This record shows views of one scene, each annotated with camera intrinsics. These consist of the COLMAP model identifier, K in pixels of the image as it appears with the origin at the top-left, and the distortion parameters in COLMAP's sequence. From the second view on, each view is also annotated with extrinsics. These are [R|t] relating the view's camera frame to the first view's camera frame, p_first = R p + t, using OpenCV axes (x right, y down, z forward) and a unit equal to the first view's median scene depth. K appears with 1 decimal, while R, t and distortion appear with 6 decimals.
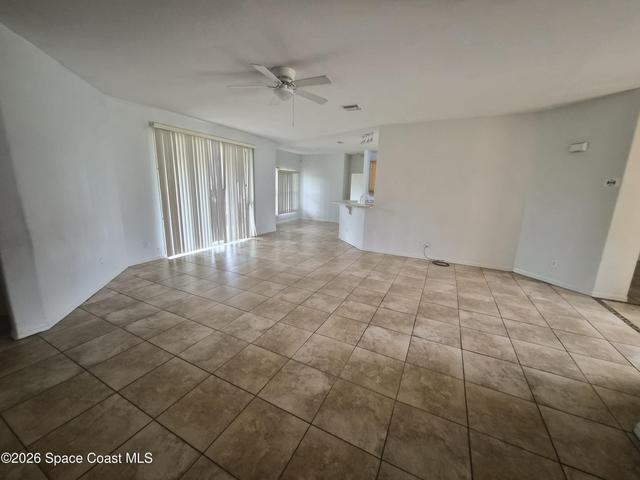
lens RADIAL K [[251.7, 0, 320.0], [0, 251.7, 240.0], [0, 0, 1]] dist [-0.001491, -0.000455]
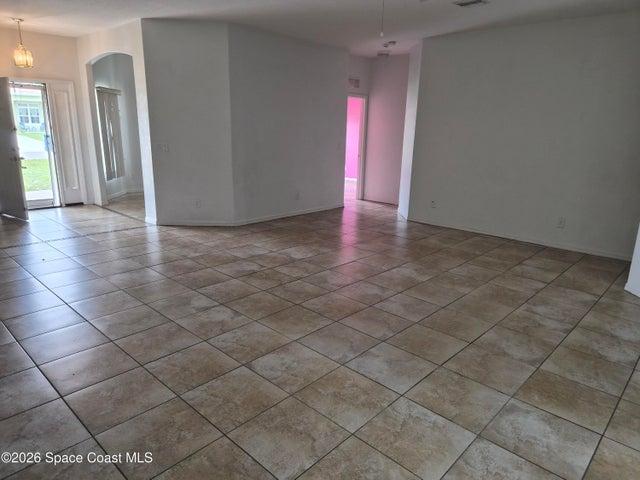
lens RADIAL K [[427.8, 0, 319.3], [0, 427.8, 246.7], [0, 0, 1]] dist [0.076530, -0.062217]
pose [[-0.956189, -0.123729, 0.265318, -0.222599], [0.015066, 0.884297, 0.466682, -0.348482], [-0.292362, 0.450233, -0.843691, 1.581942]]
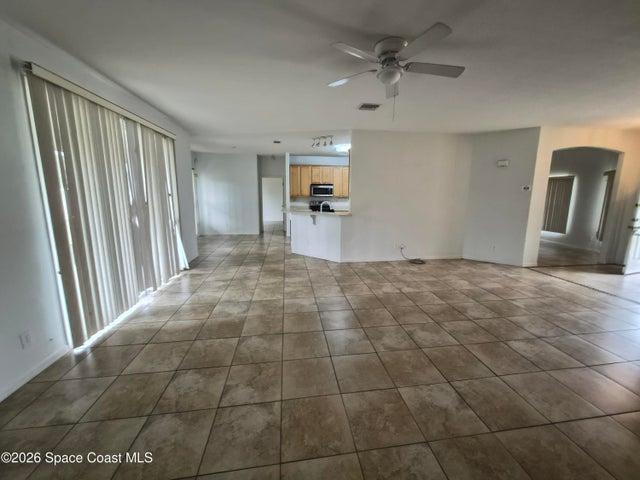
lens RADIAL K [[254.6, 0, 327.9], [0, 254.6, 233.5], [0, 0, 1]] dist [0.000464, -0.000147]
pose [[0.811957, -0.112953, 0.572684, -0.539540], [0.134329, 0.990924, 0.004992, -0.102344], [-0.568050, 0.072874, 0.819761, 0.362026]]
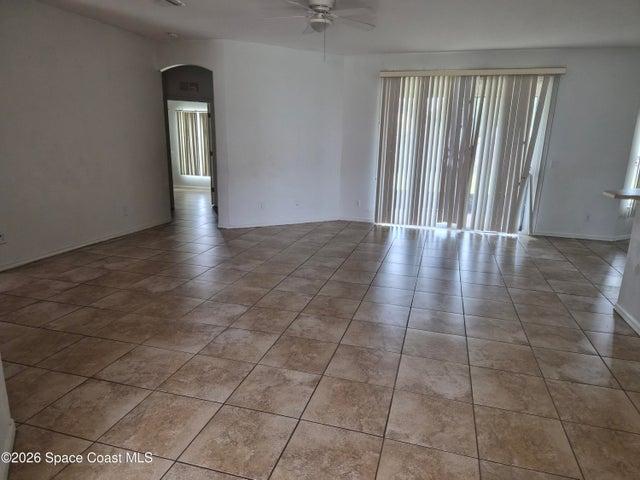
lens RADIAL K [[427.8, 0, 319.3], [0, 427.8, 246.7], [0, 0, 1]] dist [0.076530, -0.062217]
pose [[0.186888, 0.226965, -0.955803, 0.974310], [-0.228857, 0.956234, 0.182320, -0.095561], [0.955352, 0.184669, 0.230651, 0.552800]]
